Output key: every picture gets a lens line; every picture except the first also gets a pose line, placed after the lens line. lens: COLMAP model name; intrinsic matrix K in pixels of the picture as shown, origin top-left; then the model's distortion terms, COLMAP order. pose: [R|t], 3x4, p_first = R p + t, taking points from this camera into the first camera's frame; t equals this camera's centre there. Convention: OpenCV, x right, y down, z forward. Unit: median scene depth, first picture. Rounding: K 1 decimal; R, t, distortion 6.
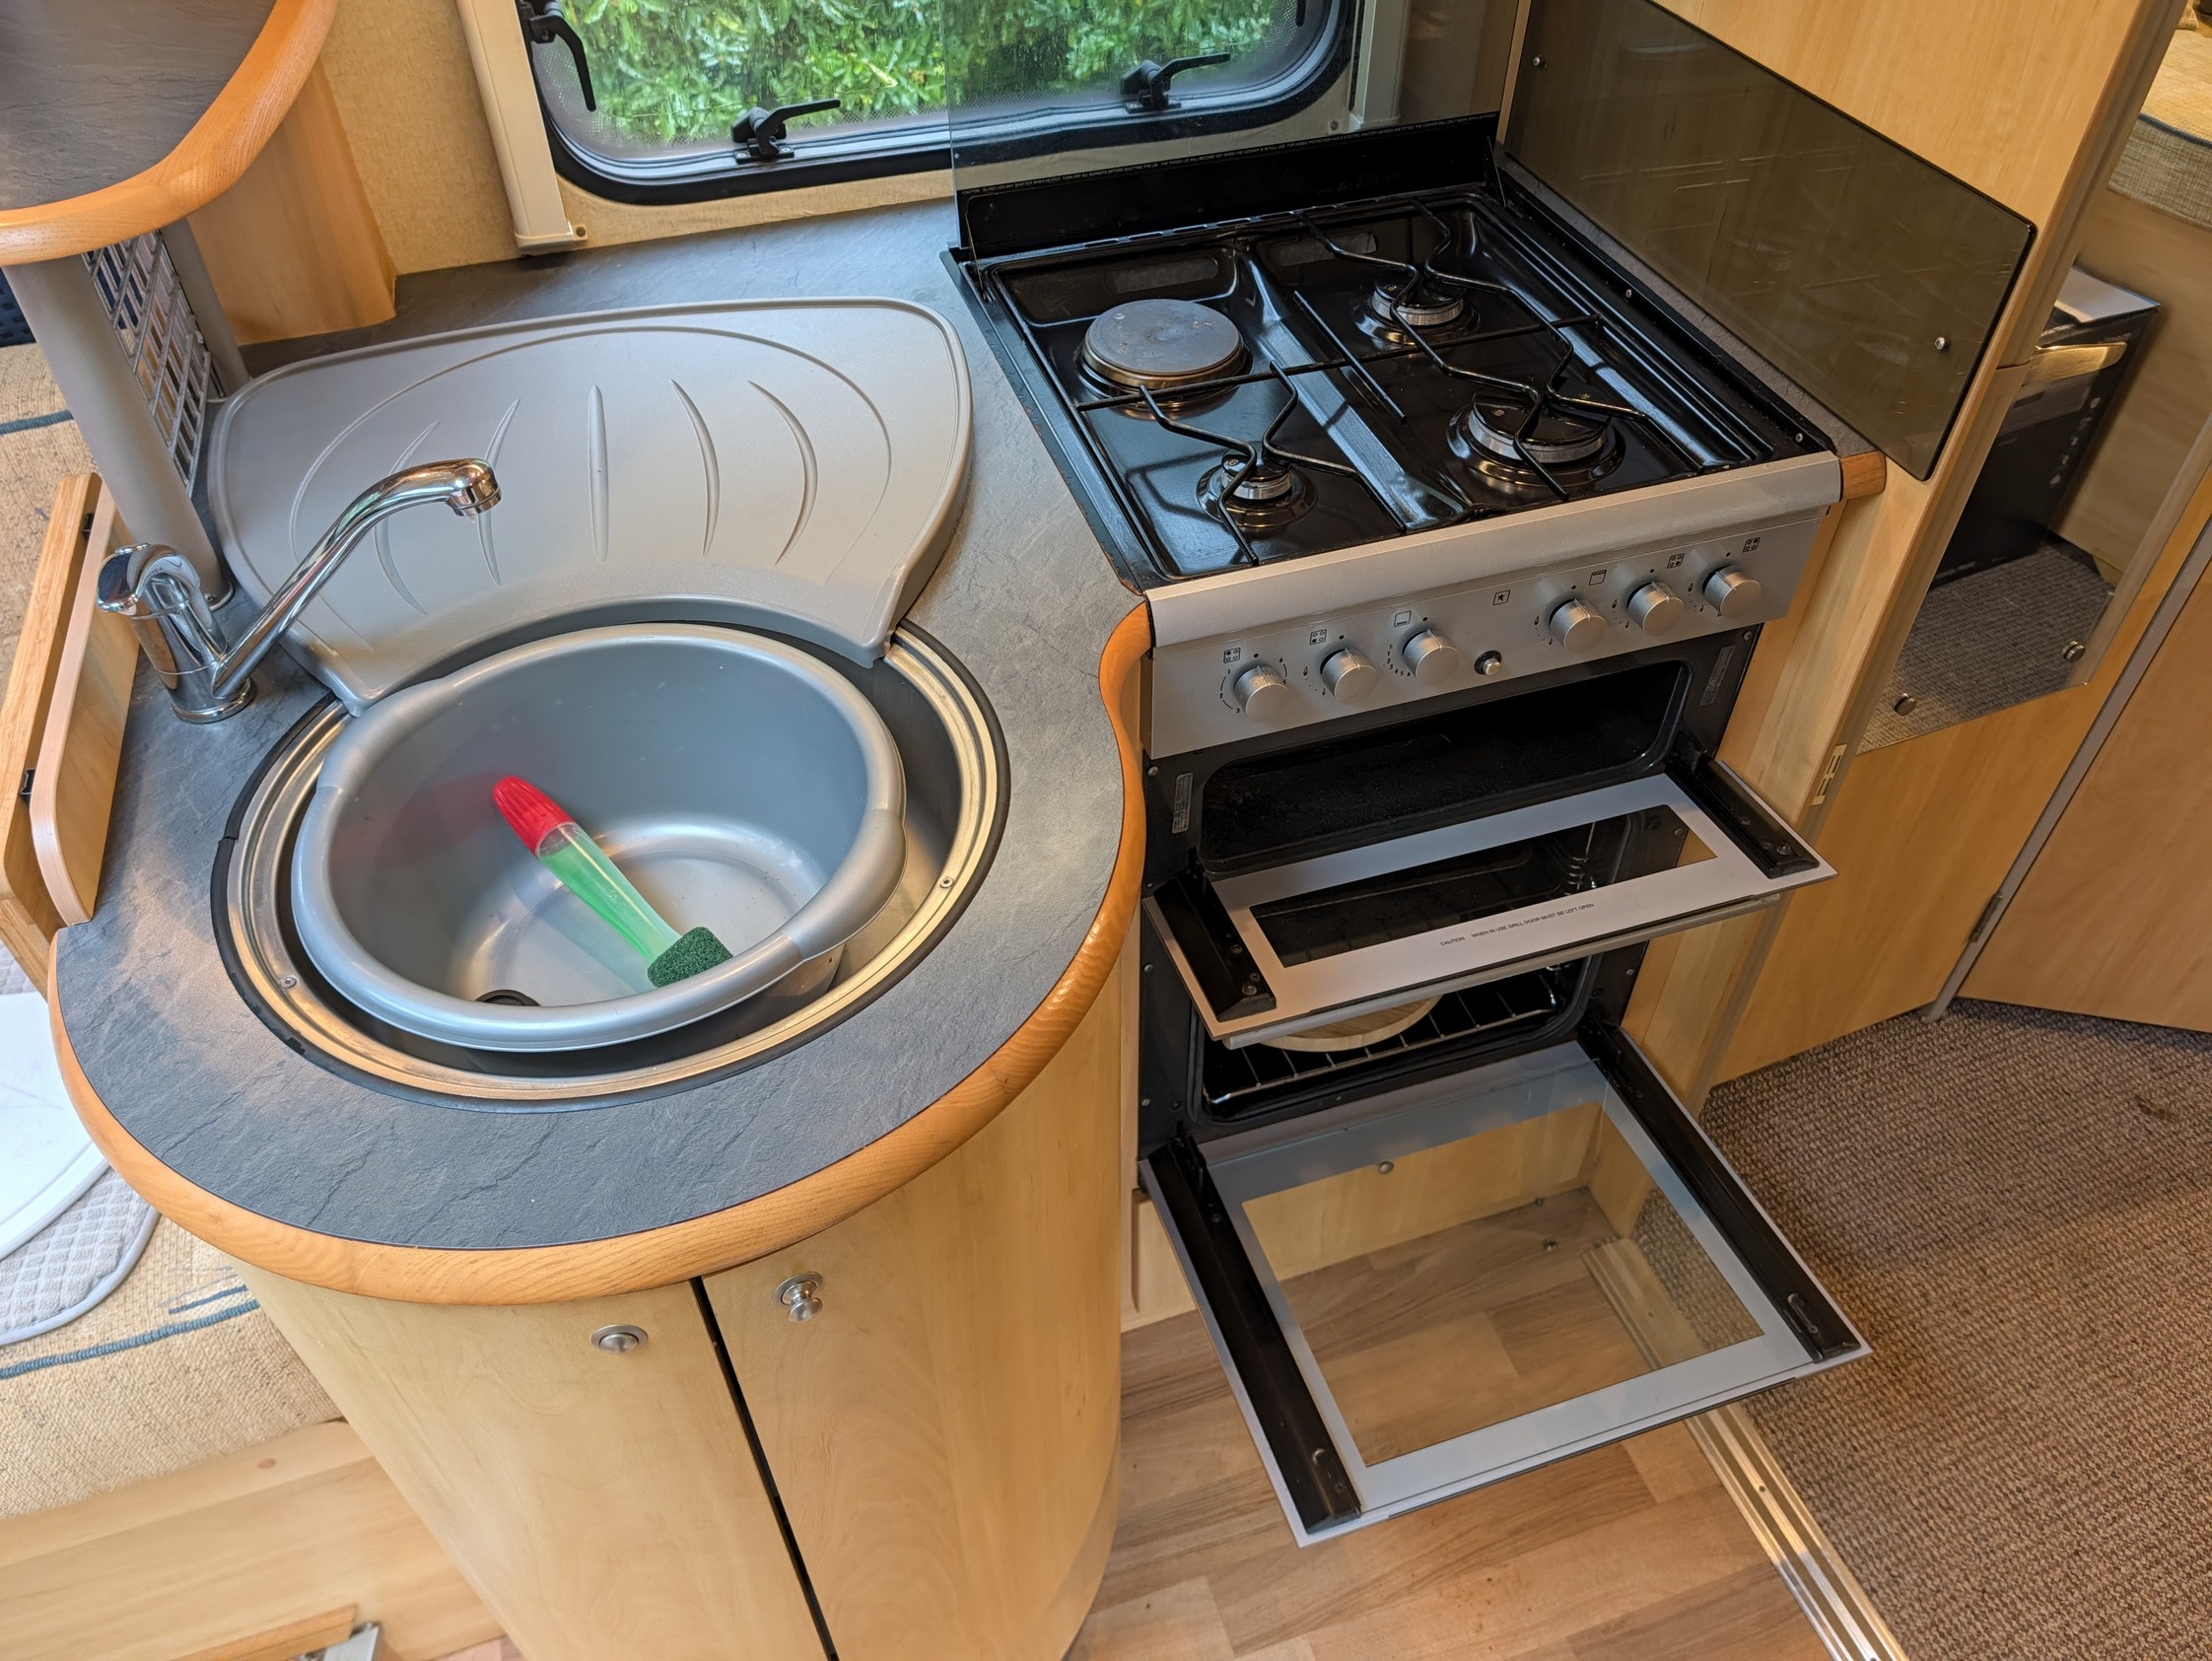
lens RADIAL K [[1576.5, 0, 1073.1], [0, 1576.5, 830.5], [0, 0, 1]] dist [0.004367, -0.005717]
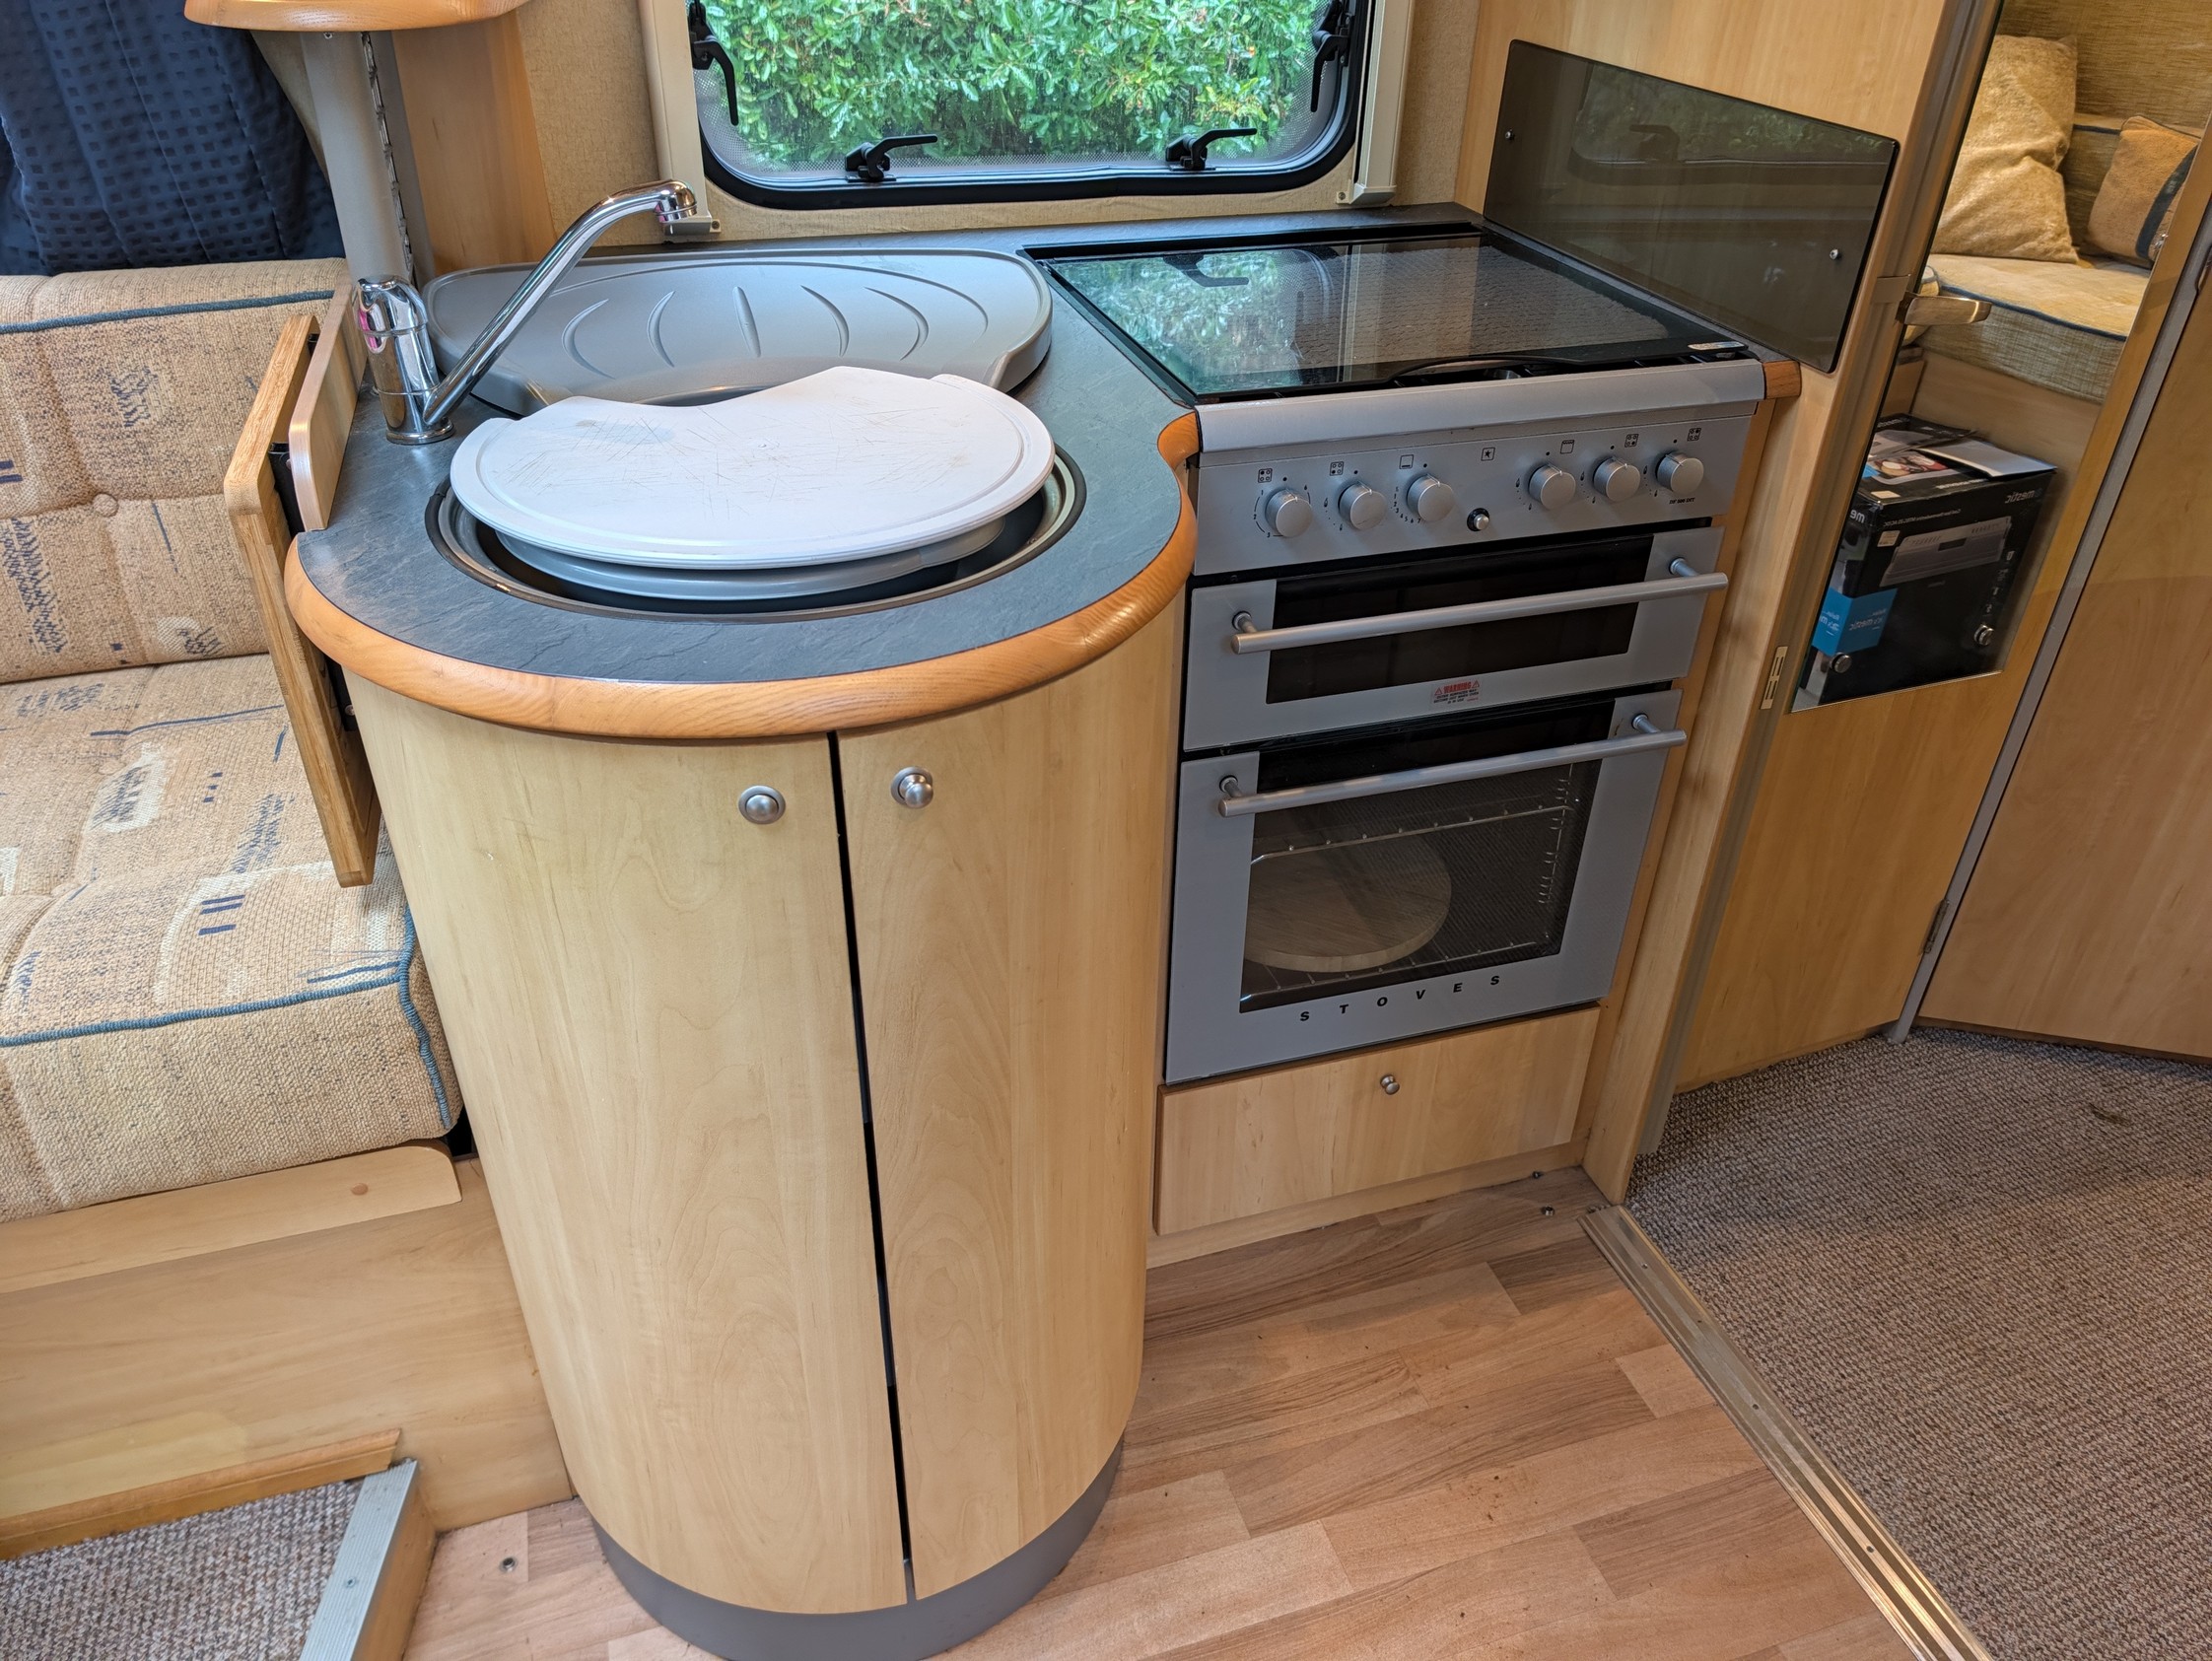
lens RADIAL K [[1559.5, 0, 1106.0], [0, 1559.5, 830.5], [0, 0, 1]] dist [0.000775, 0.001329]
pose [[0.999395, 0.029240, 0.018855, -0.023608], [-0.025199, 0.981996, -0.187213, 0.264957], [-0.023990, 0.186625, 0.982138, -0.075656]]
